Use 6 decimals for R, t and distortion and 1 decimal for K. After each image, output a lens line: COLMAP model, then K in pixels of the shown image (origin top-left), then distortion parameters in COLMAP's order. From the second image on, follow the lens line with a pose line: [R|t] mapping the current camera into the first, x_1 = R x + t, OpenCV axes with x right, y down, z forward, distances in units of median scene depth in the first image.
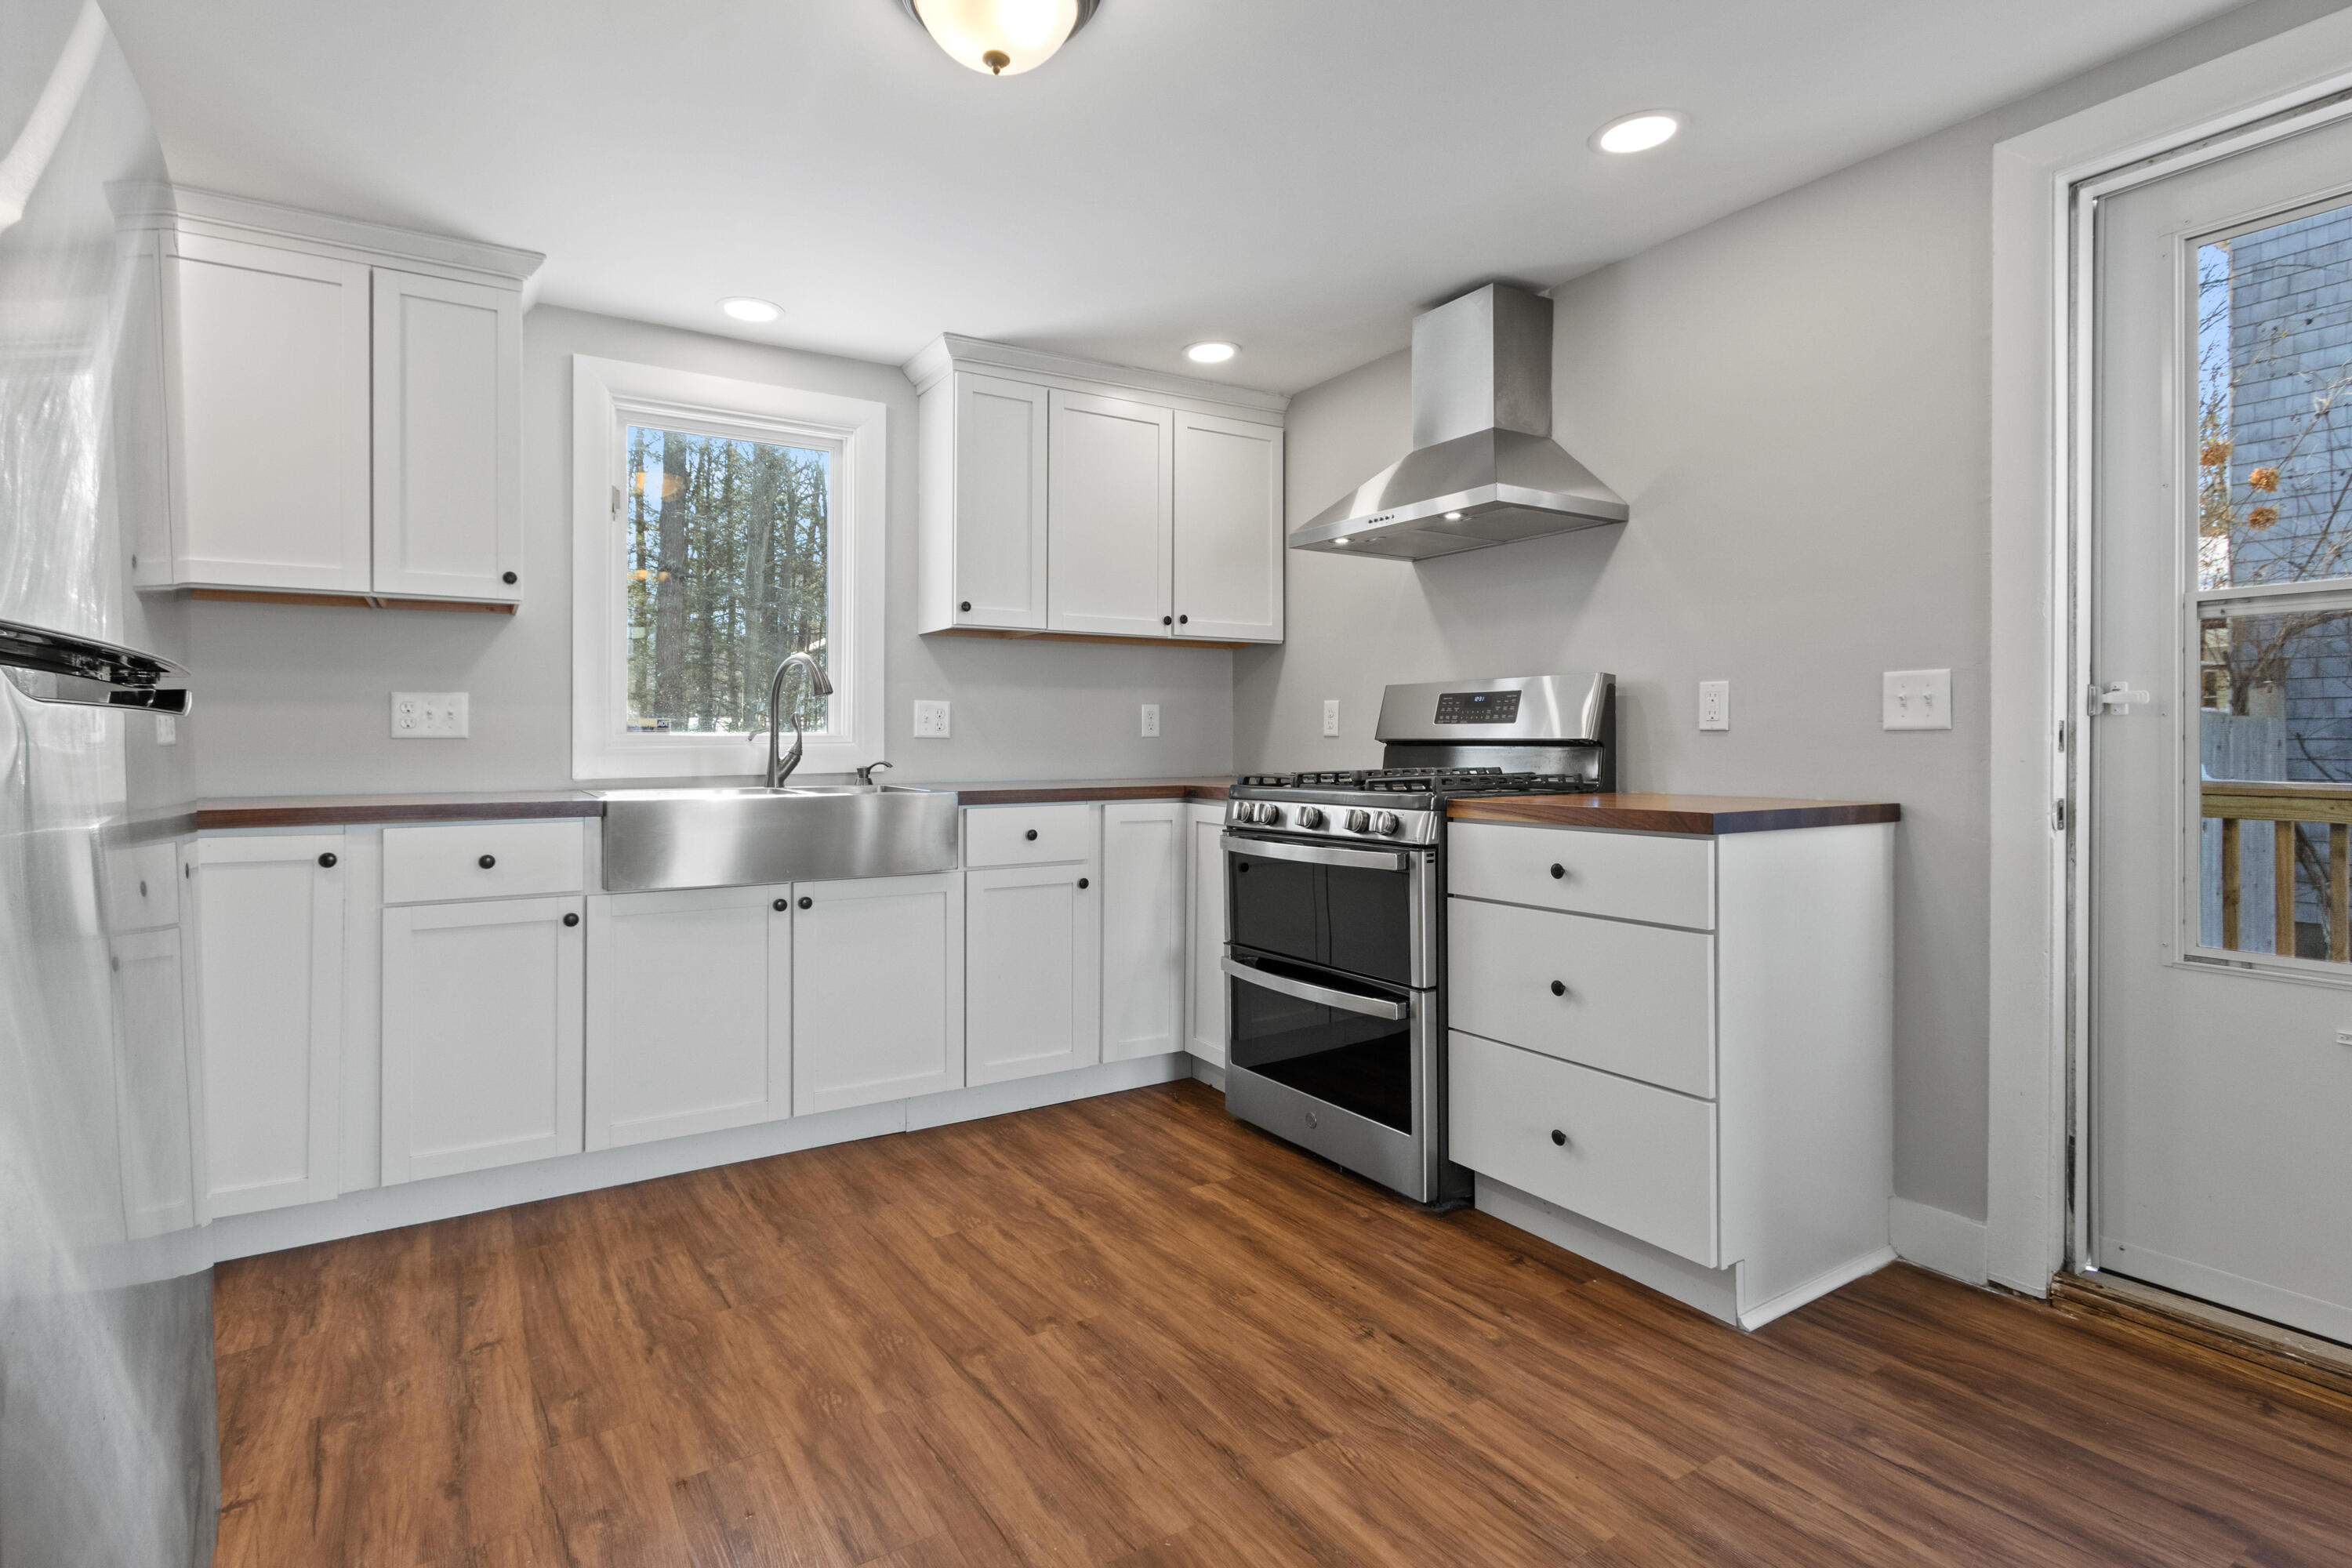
lens RADIAL K [[1112.4, 0, 1133.8], [0, 1112.4, 724.5], [0, 0, 1]] dist [0.005978, -0.003343]
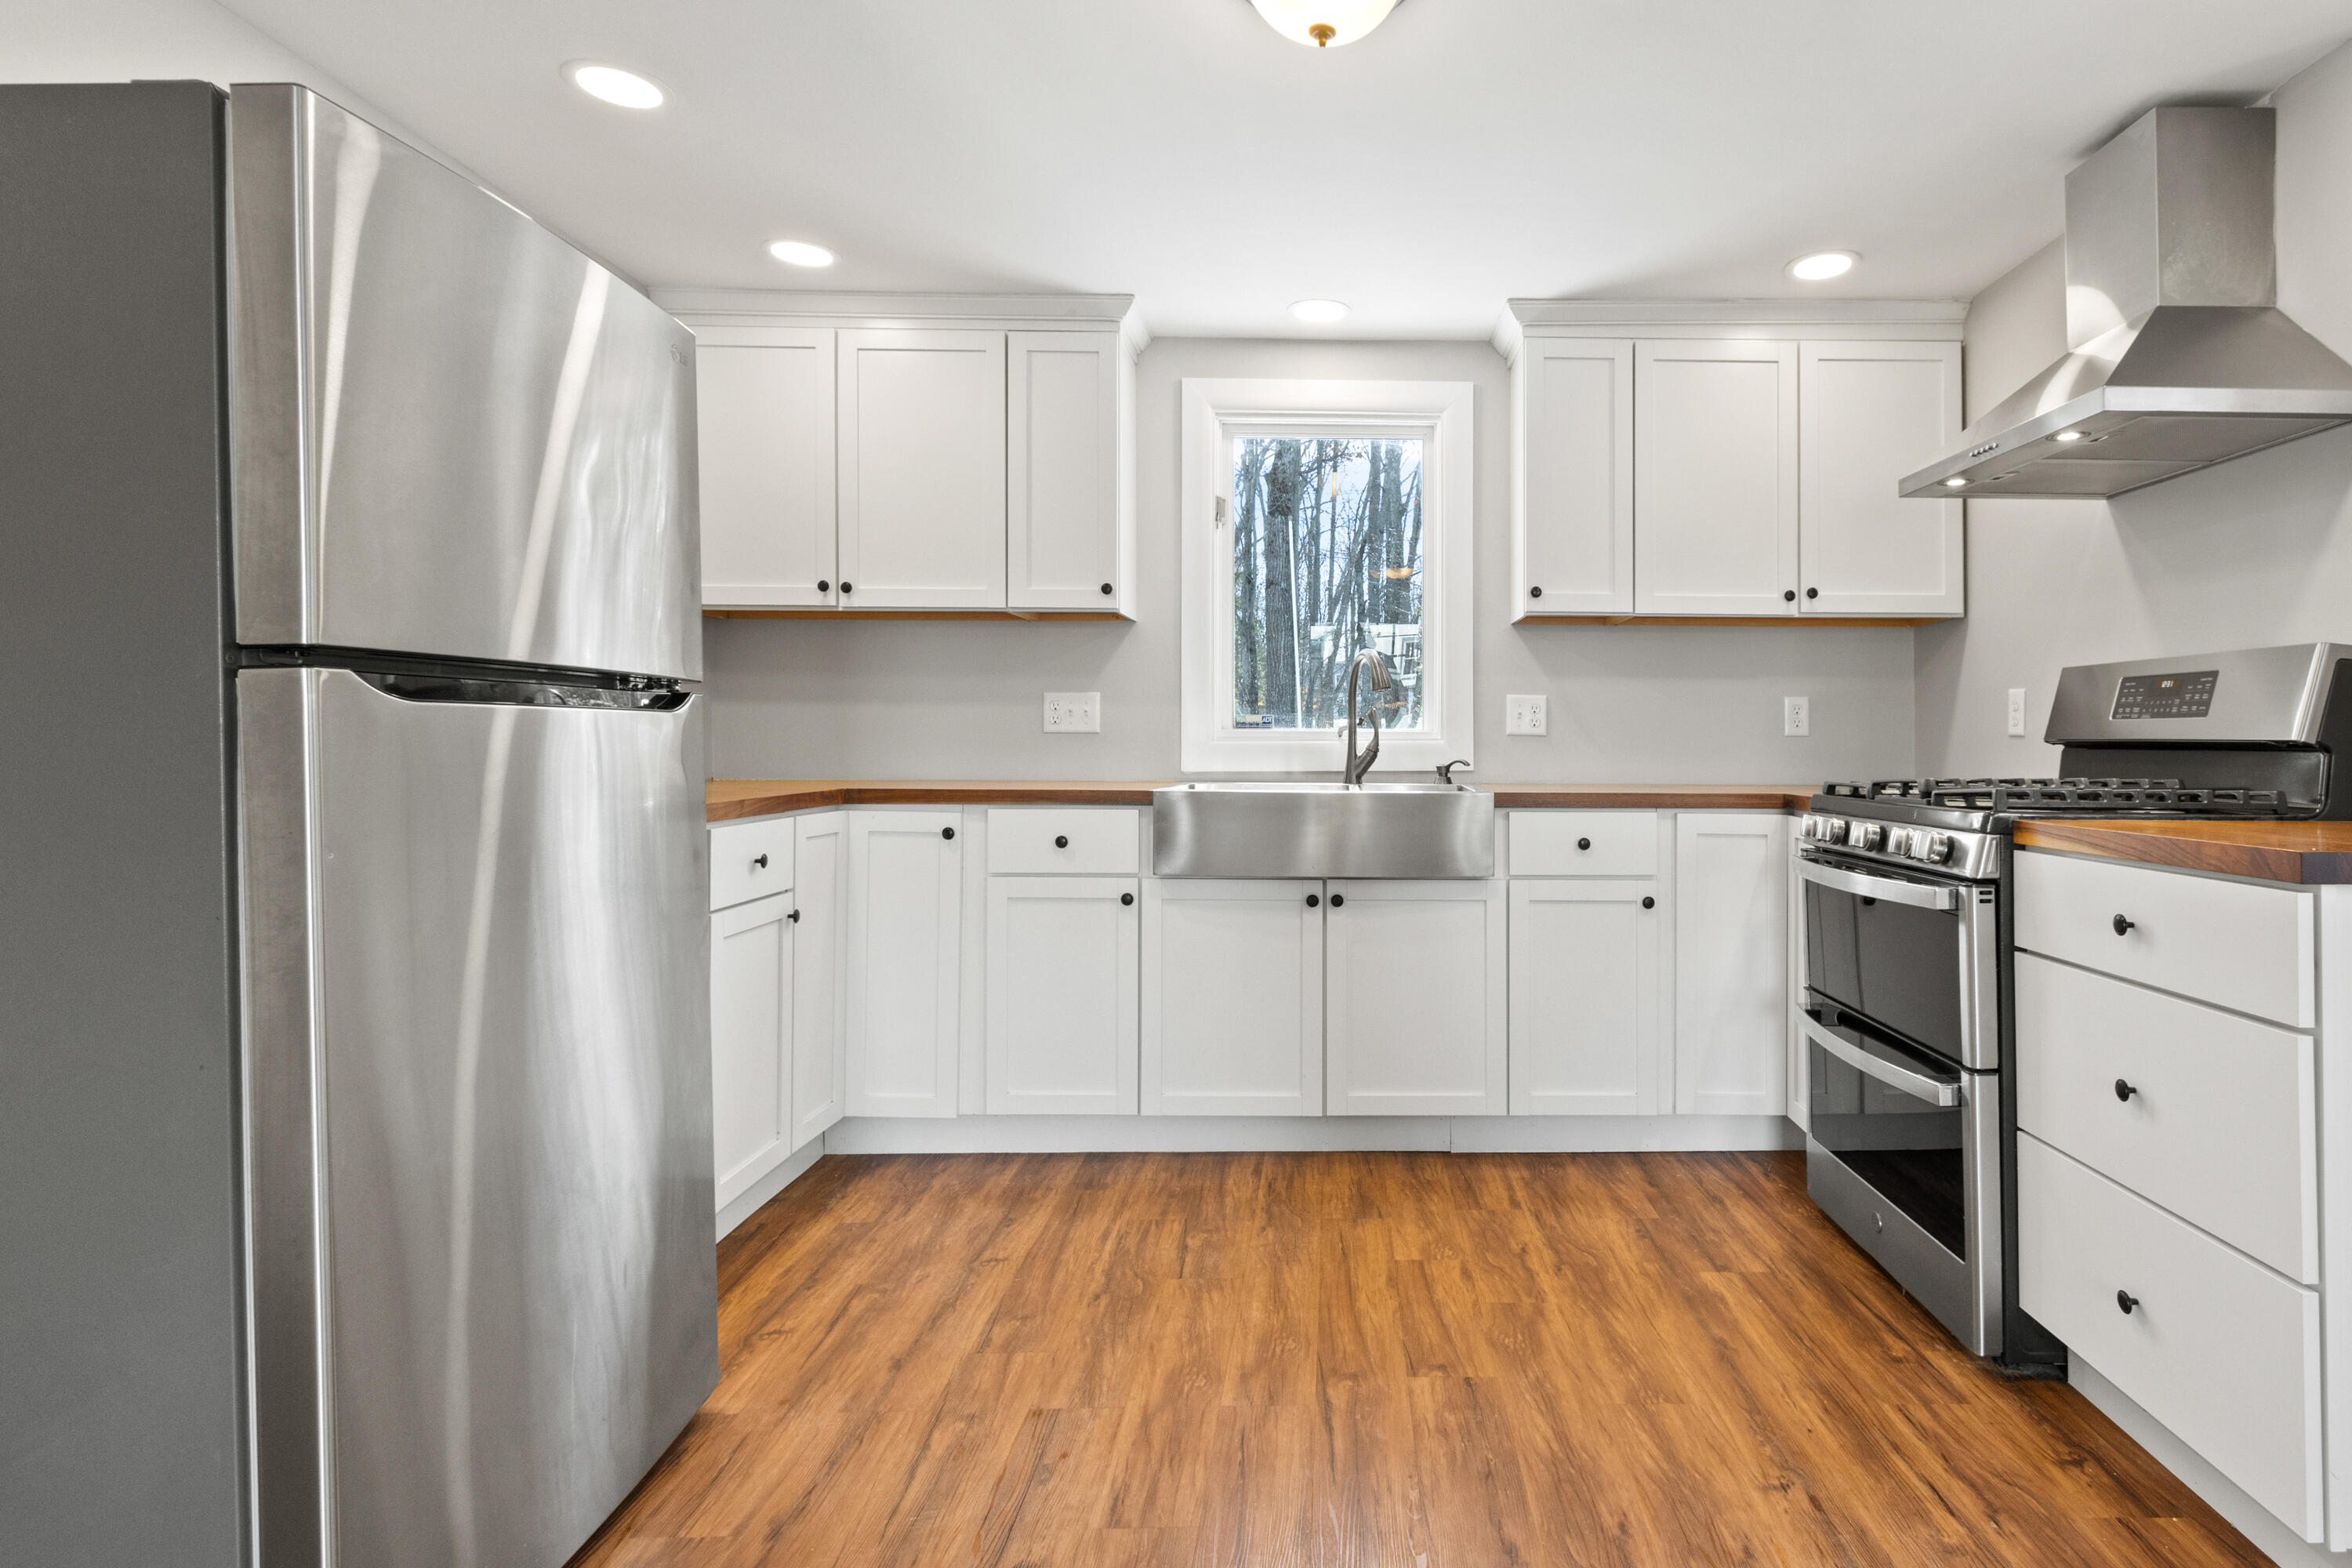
lens RADIAL K [[1240.9, 0, 1390.0], [0, 1240.9, 708.8], [0, 0, 1]] dist [0.006974, -0.003928]
pose [[0.867510, -0.005821, -0.497385, 0.326250], [0.000077, 0.999933, -0.011569, 0.002786], [0.497419, 0.009998, 0.867453, 0.068862]]
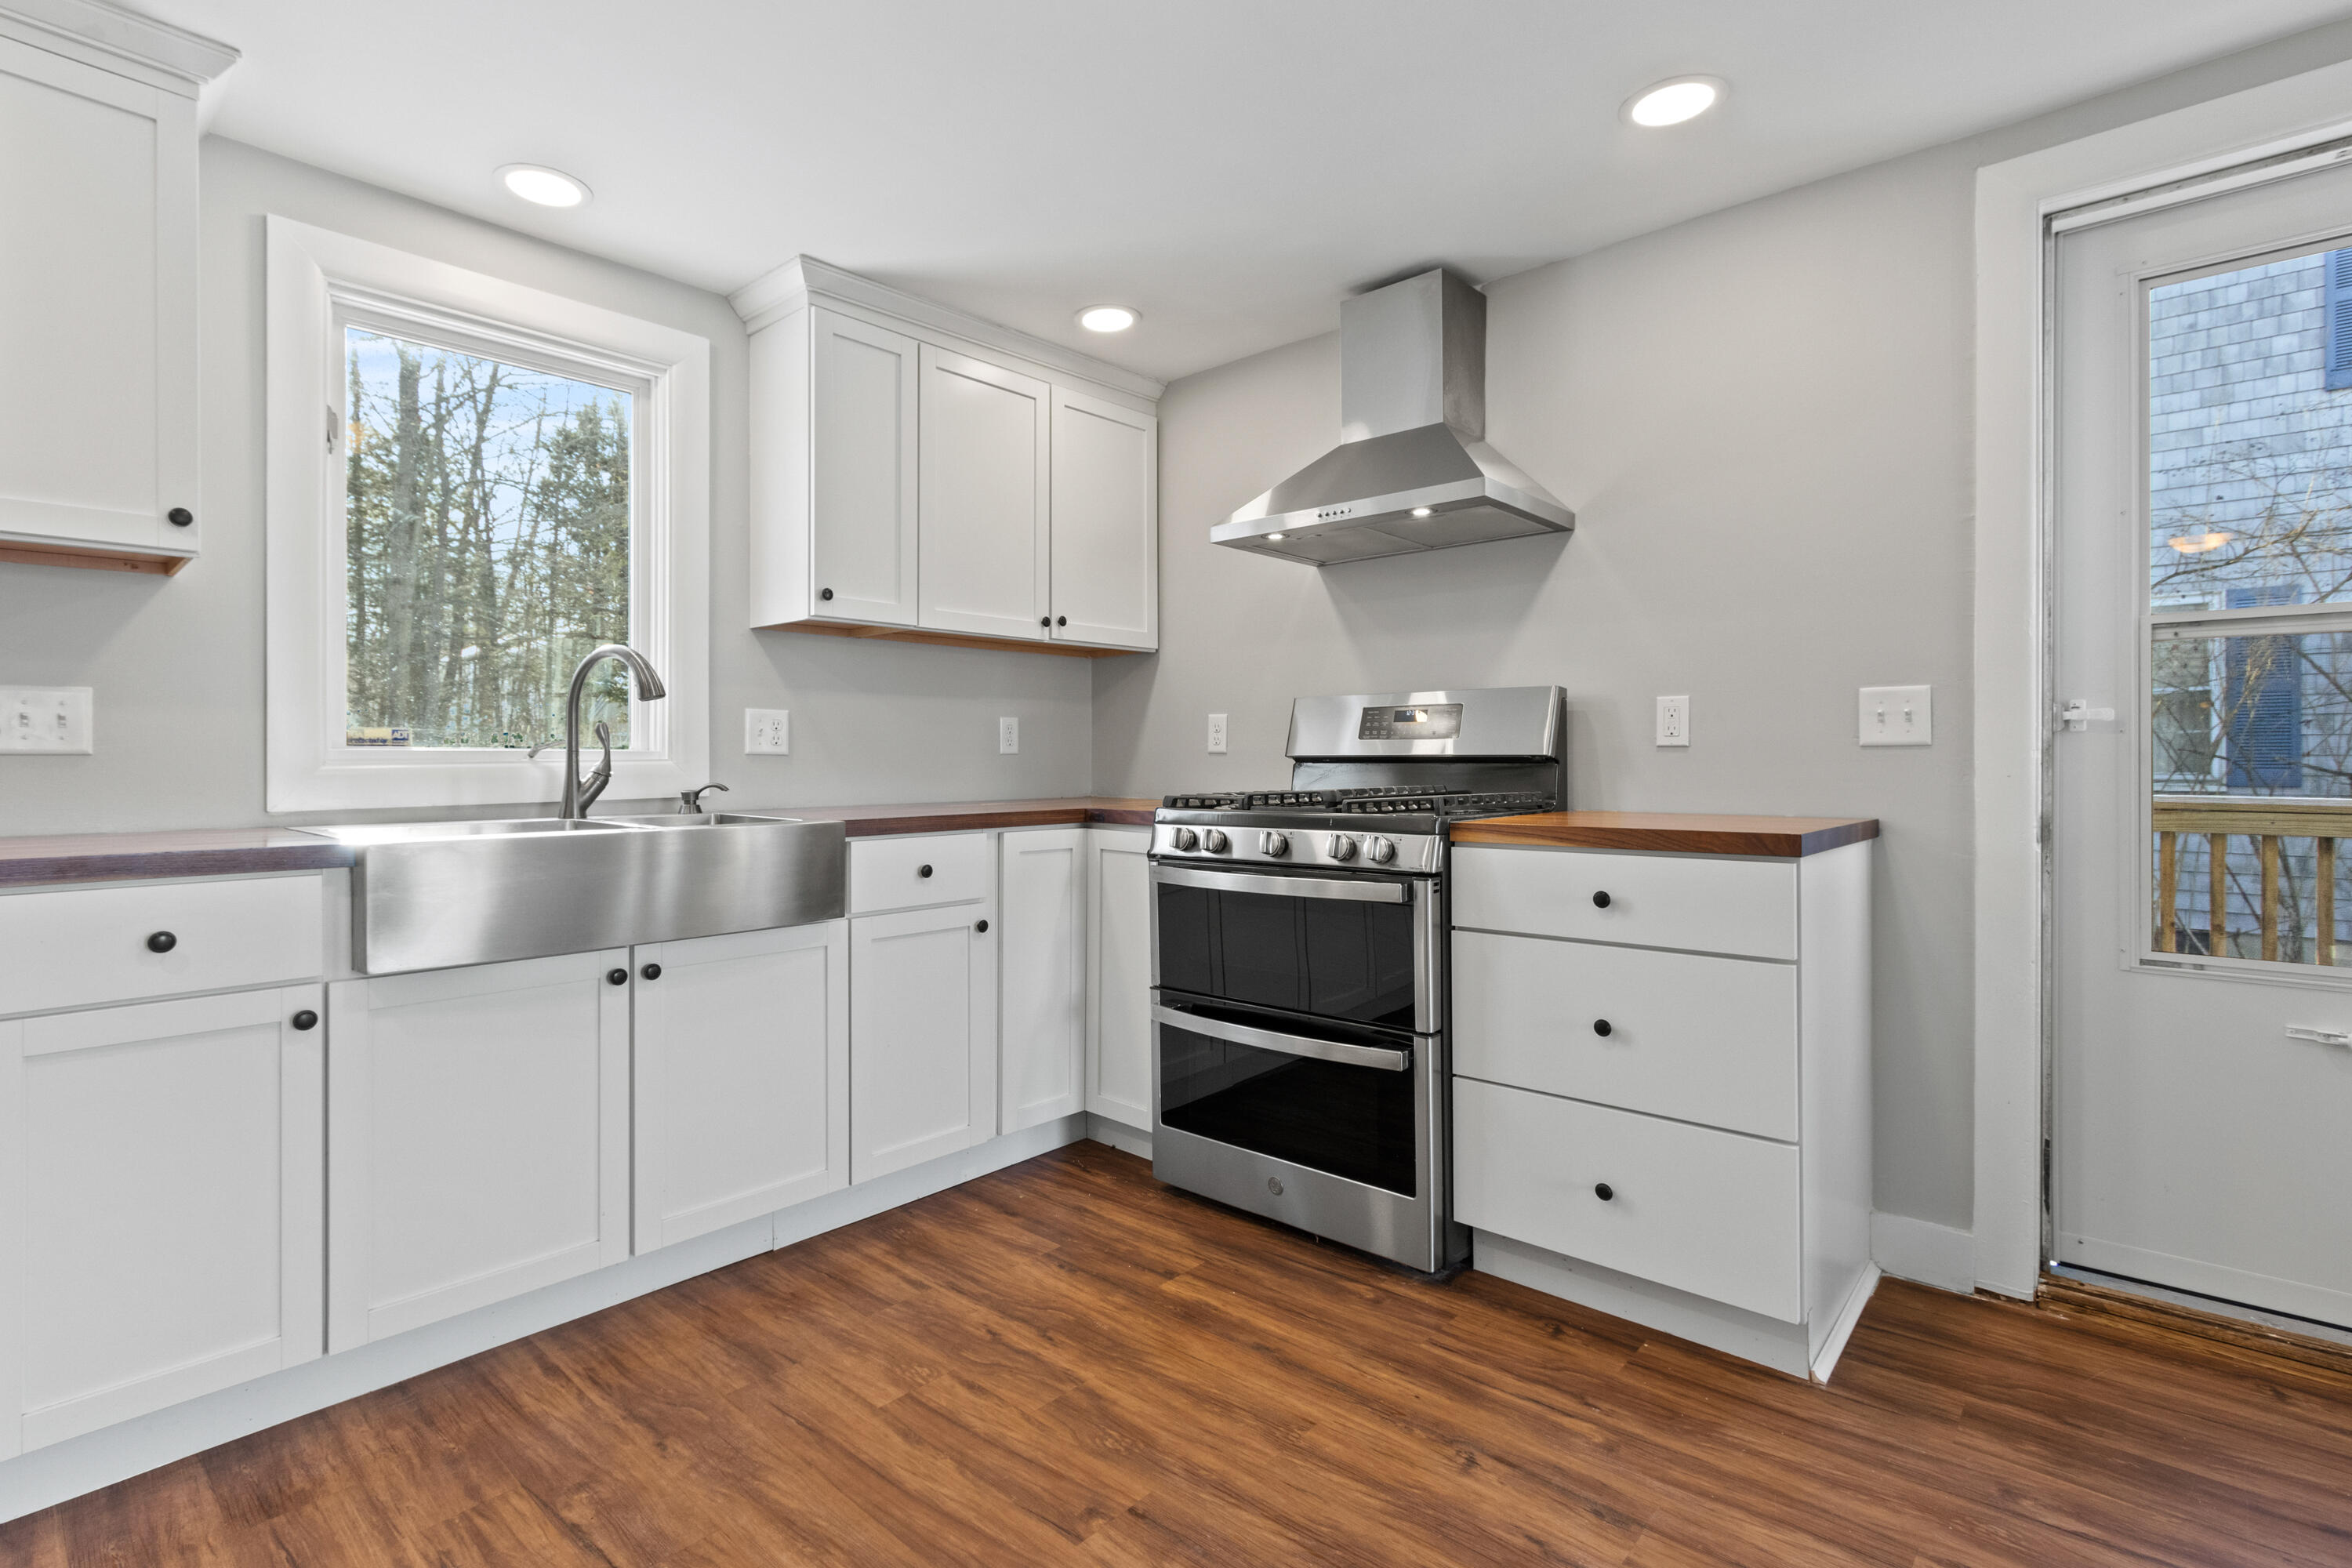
lens RADIAL K [[1112.4, 0, 1184.6], [0, 1112.4, 750.2], [0, 0, 1]] dist [0.005978, -0.003343]
pose [[0.960573, 0.001333, 0.278023, -0.172960], [-0.003135, 0.999977, 0.006038, 0.004388], [-0.278009, -0.006671, 0.960555, 0.190308]]
